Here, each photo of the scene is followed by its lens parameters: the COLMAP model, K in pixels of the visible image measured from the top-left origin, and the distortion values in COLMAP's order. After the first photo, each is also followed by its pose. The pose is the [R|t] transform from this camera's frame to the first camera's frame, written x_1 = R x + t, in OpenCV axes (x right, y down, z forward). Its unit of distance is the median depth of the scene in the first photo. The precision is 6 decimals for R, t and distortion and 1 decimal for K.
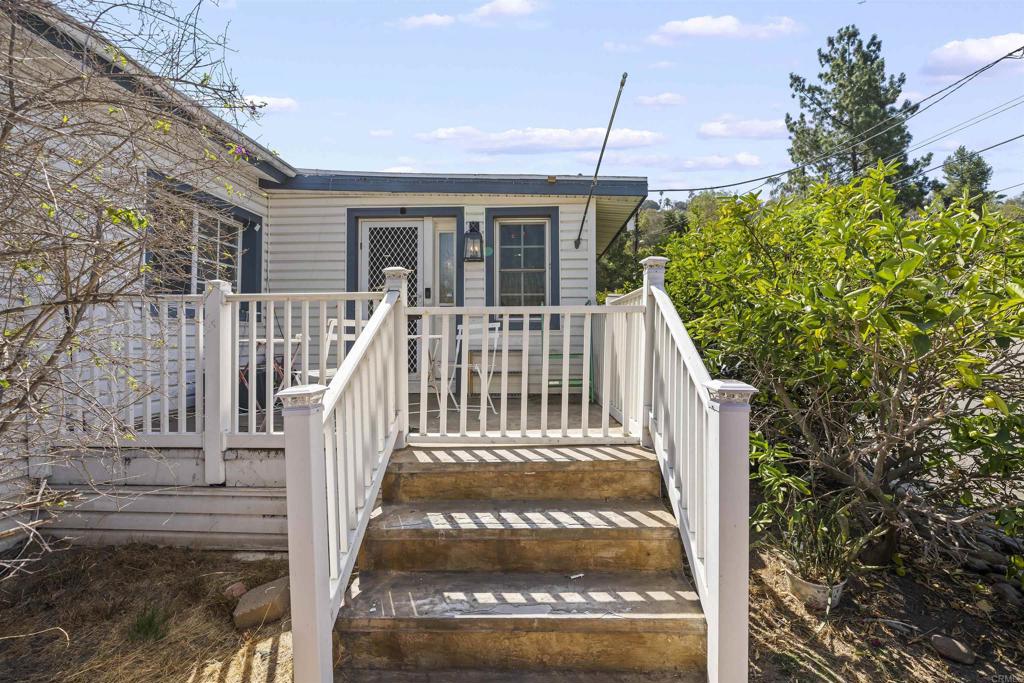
lens RADIAL K [[404.8, 0, 514.9], [0, 404.8, 337.2], [0, 0, 1]] dist [-0.004223, -0.000131]
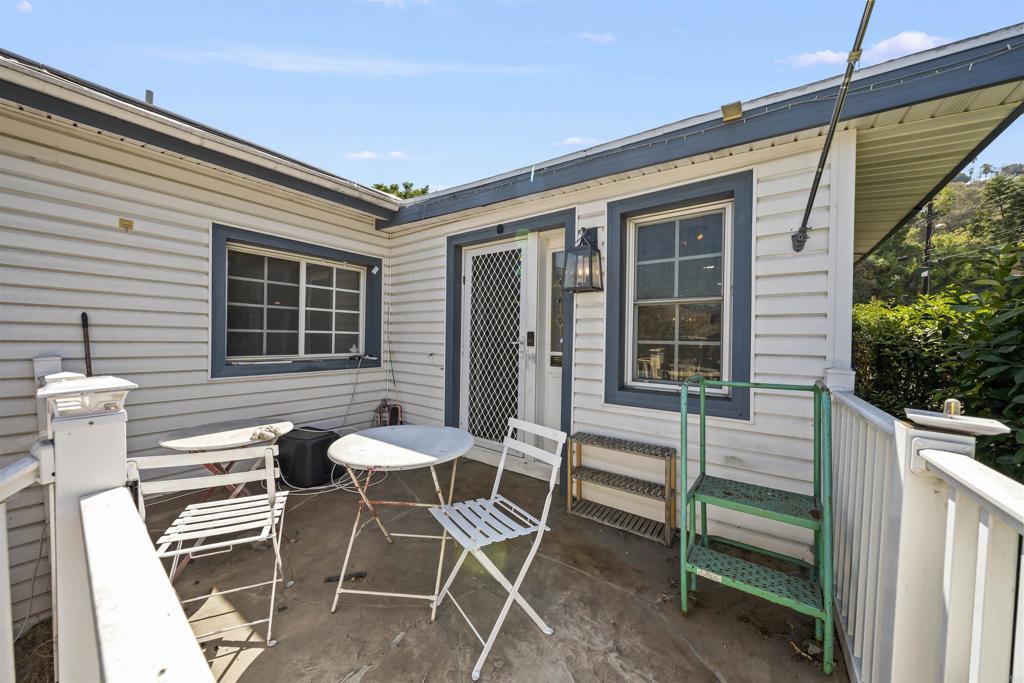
lens RADIAL K [[344.9, 0, 514.6], [0, 344.9, 344.2], [0, 0, 1]] dist [-0.001673, -0.000136]
pose [[0.837272, 0.022278, -0.546332, 0.096741], [-0.019774, 0.999750, 0.010464, -0.106990], [0.546429, 0.002042, 0.837503, 0.479497]]
